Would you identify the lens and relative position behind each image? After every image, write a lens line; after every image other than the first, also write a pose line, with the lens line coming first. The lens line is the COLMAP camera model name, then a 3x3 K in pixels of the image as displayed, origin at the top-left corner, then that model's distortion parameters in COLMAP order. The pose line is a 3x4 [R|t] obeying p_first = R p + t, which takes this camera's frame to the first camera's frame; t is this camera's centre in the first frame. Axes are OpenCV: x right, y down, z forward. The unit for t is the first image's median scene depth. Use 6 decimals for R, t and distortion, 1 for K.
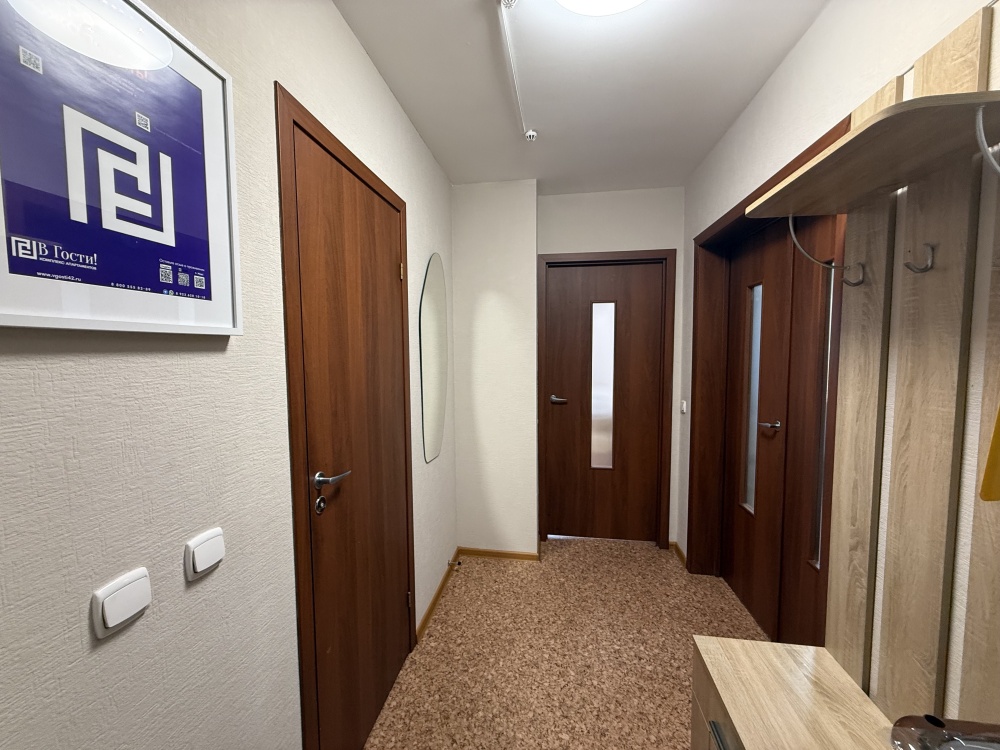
lens RADIAL K [[403.2, 0, 497.8], [0, 403.2, 372.3], [0, 0, 1]] dist [-0.001031, 0.000486]
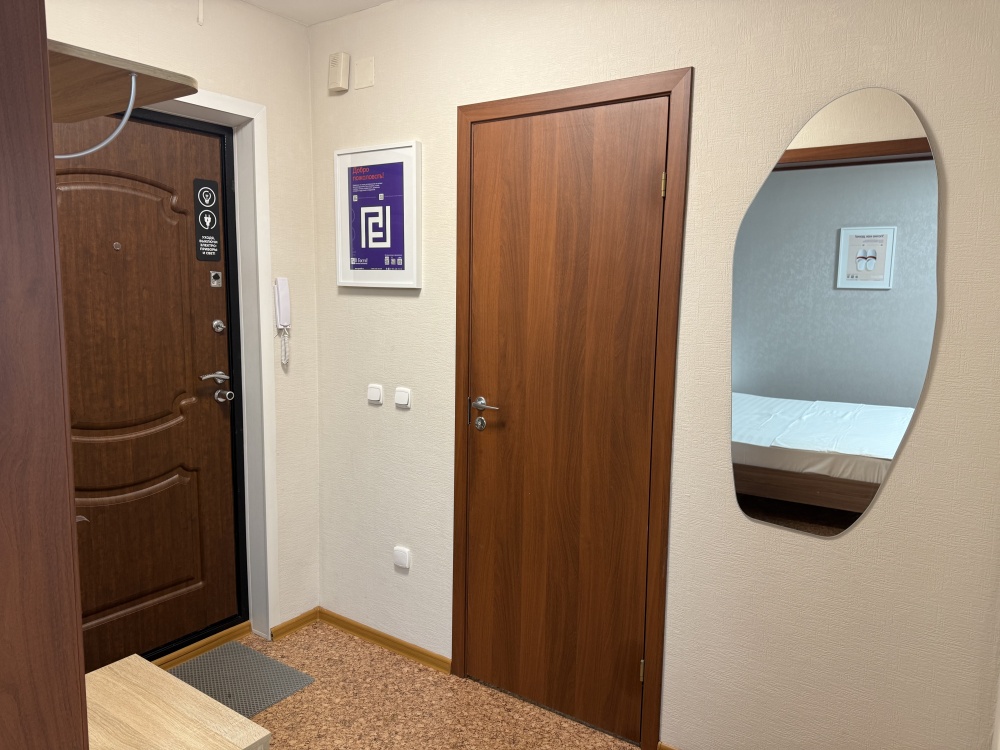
lens RADIAL K [[713.7, 0, 515.7], [0, 713.7, 379.1], [0, 0, 1]] dist [0.057694, -0.075431]
pose [[-0.439225, 0.116809, -0.890751, 2.361049], [-0.064495, 0.984853, 0.160951, -0.269995], [0.896059, 0.128143, -0.425039, 3.254680]]
